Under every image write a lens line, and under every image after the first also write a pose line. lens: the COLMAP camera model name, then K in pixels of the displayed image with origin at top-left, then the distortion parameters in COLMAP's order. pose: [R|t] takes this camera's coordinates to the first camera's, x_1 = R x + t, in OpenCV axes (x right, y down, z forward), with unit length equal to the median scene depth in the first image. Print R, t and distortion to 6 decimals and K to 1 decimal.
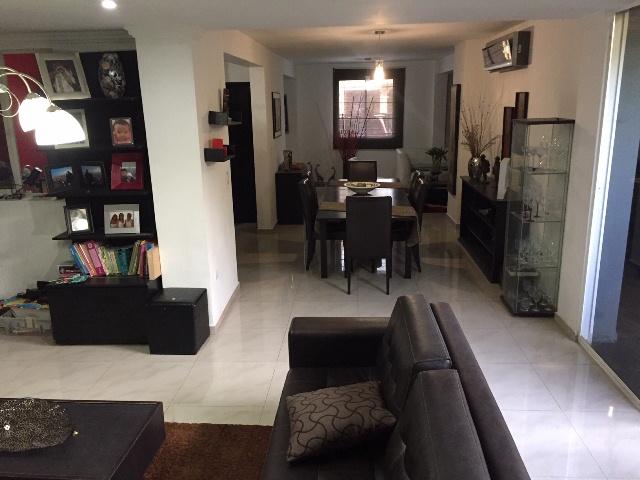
lens RADIAL K [[544.9, 0, 318.9], [0, 544.9, 240.3], [0, 0, 1]] dist [0.063426, -0.058569]
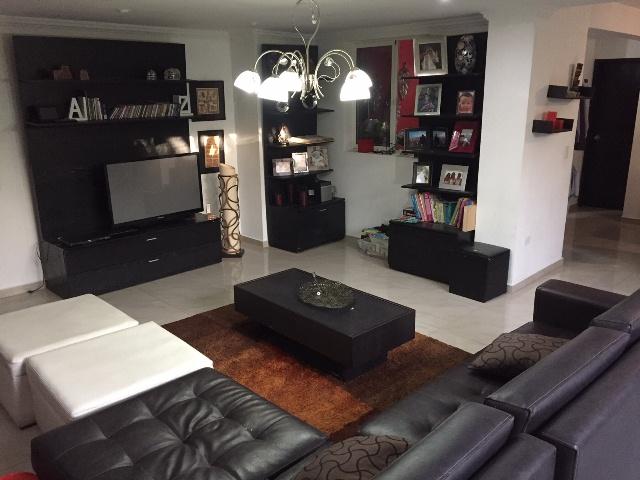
lens RADIAL K [[544.9, 0, 321.7], [0, 544.9, 240.0], [0, 0, 1]] dist [0.063426, -0.058569]
pose [[0.740066, 0.190694, -0.644932, 0.220906], [-0.171343, 0.980776, 0.093379, 0.032627], [0.650341, 0.041398, 0.758513, -0.075876]]
